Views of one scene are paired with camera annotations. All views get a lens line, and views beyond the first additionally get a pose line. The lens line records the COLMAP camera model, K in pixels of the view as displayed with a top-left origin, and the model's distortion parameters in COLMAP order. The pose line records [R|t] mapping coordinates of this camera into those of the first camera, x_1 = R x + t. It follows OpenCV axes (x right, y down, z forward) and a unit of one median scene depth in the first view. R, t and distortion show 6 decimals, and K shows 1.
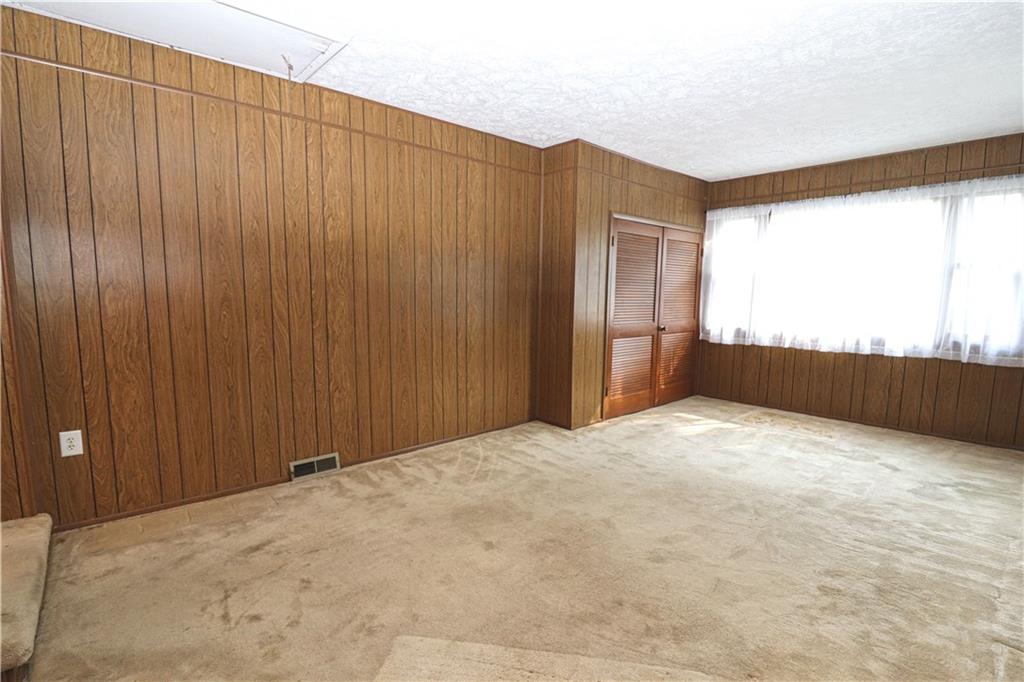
lens RADIAL K [[474.0, 0, 510.9], [0, 474.0, 345.8], [0, 0, 1]] dist [-0.004911, -0.000811]
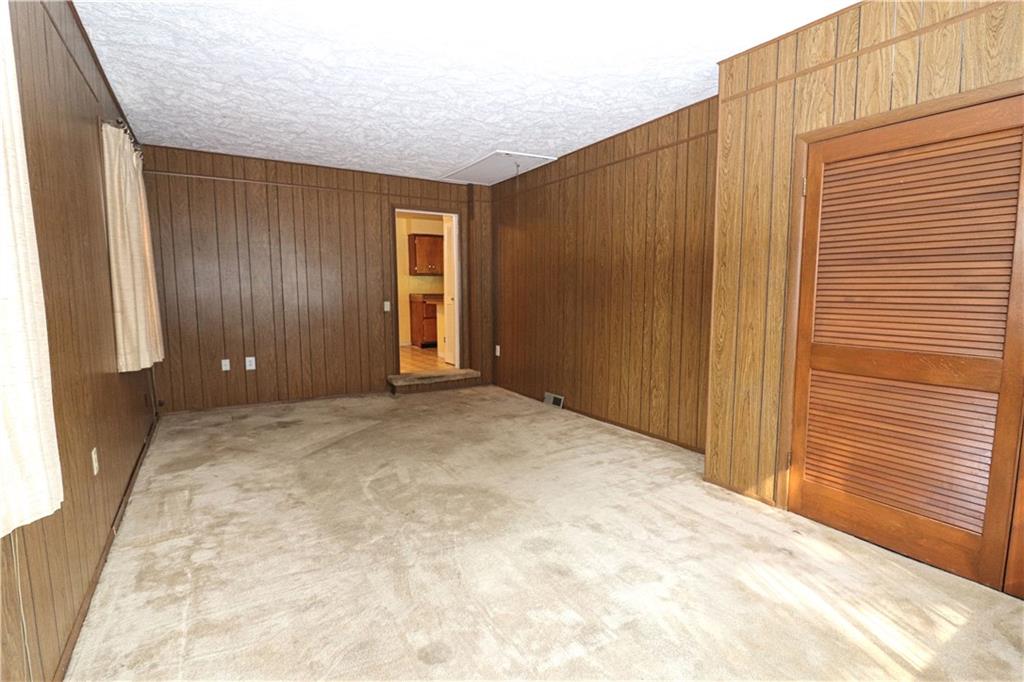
lens RADIAL K [[474.0, 0, 510.7], [0, 474.0, 340.1], [0, 0, 1]] dist [-0.004911, -0.000811]
pose [[-0.159492, 0.084674, -0.983561, 0.945541], [-0.116030, 0.987801, 0.103854, -0.073140], [0.980357, 0.130686, -0.147722, 0.893039]]
